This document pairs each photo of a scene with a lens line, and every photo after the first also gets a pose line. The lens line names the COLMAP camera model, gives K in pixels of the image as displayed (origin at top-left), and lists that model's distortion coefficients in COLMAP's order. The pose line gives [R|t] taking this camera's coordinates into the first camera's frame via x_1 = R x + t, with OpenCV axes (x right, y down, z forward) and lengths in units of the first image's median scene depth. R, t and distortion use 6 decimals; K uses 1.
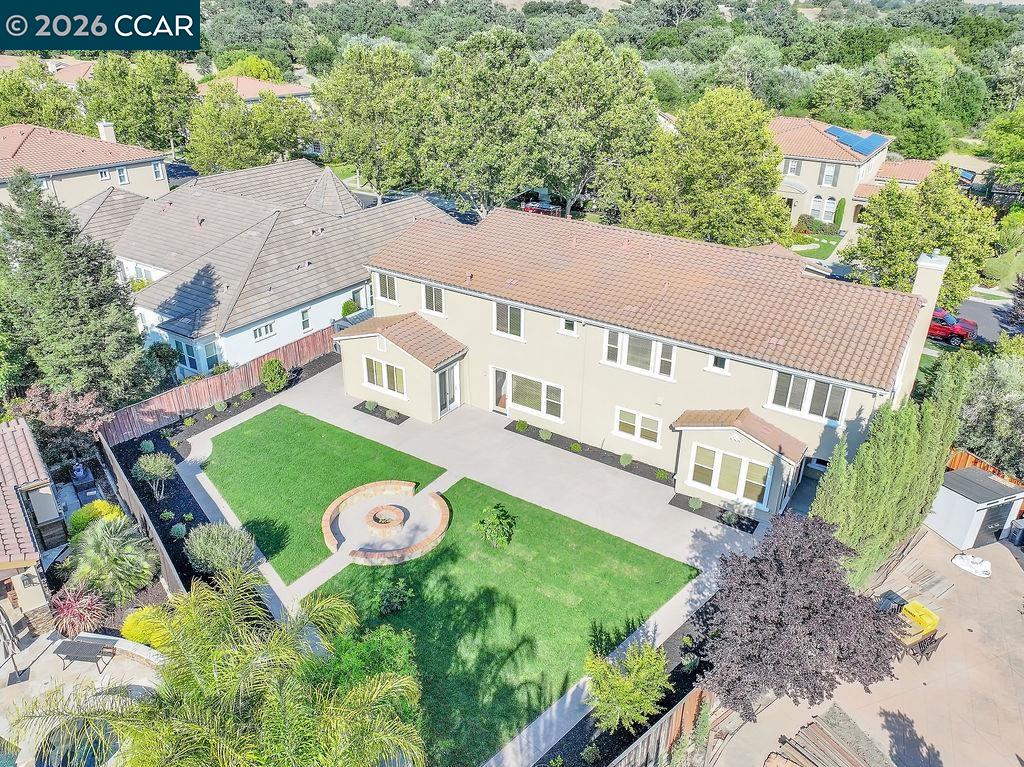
lens RADIAL K [[724.4, 0, 512.0], [0, 724.4, 383.5], [0, 0, 1]] dist [0.001075, 0.001038]
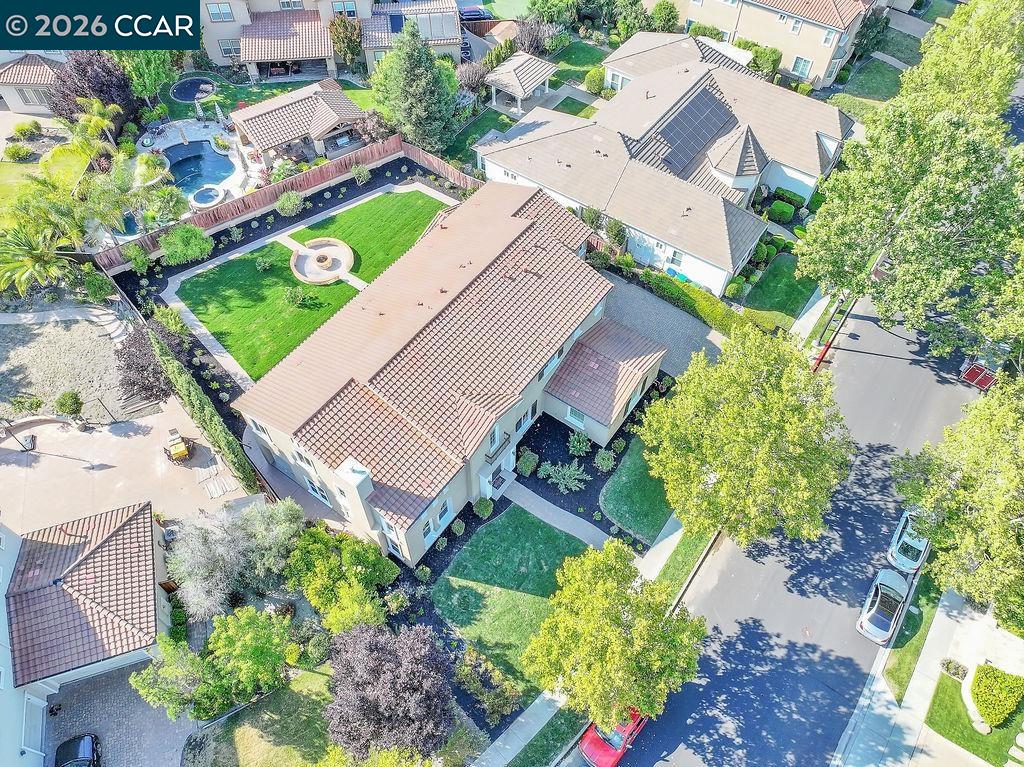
lens RADIAL K [[724.4, 0, 512.0], [0, 724.4, 383.5], [0, 0, 1]] dist [0.001075, 0.001038]
pose [[-0.050009, 0.792232, -0.608168, 1.285655], [-0.453019, 0.524693, 0.720744, -1.312098], [0.890097, 0.311555, 0.332656, 0.909352]]
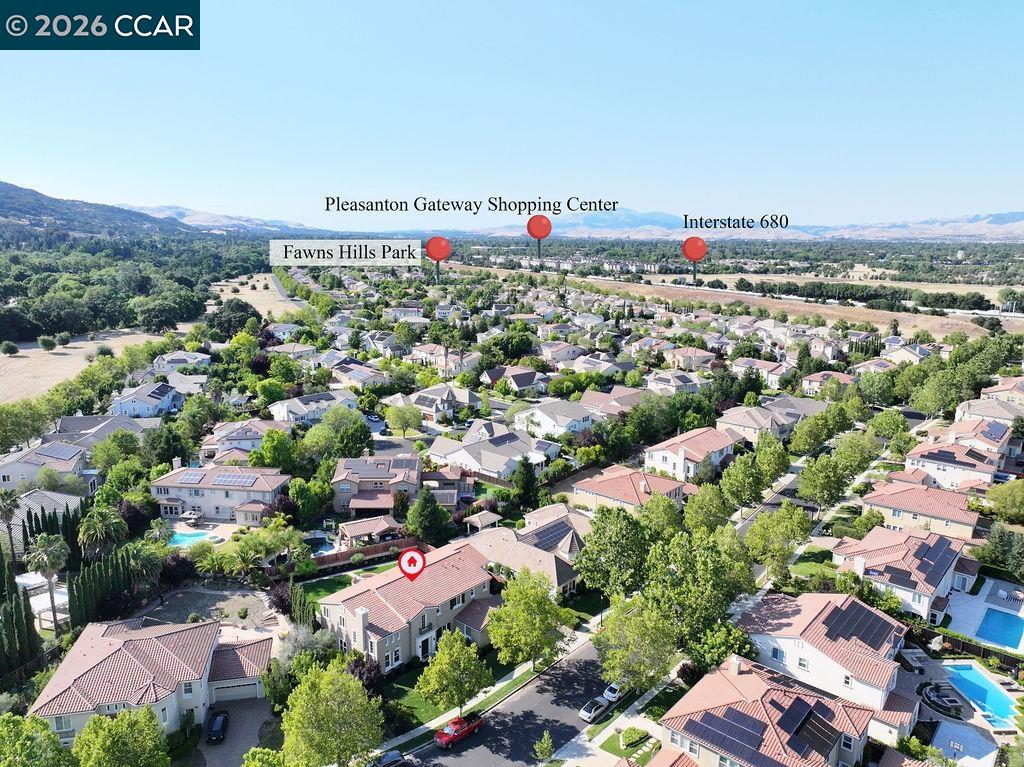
lens RADIAL K [[724.4, 0, 512.0], [0, 724.4, 383.5], [0, 0, 1]] dist [0.001075, 0.001038]
pose [[-0.152251, 0.172802, -0.973118, 3.602187], [-0.447770, 0.865692, 0.223783, -2.111221], [0.881091, 0.469805, -0.054426, 1.444381]]
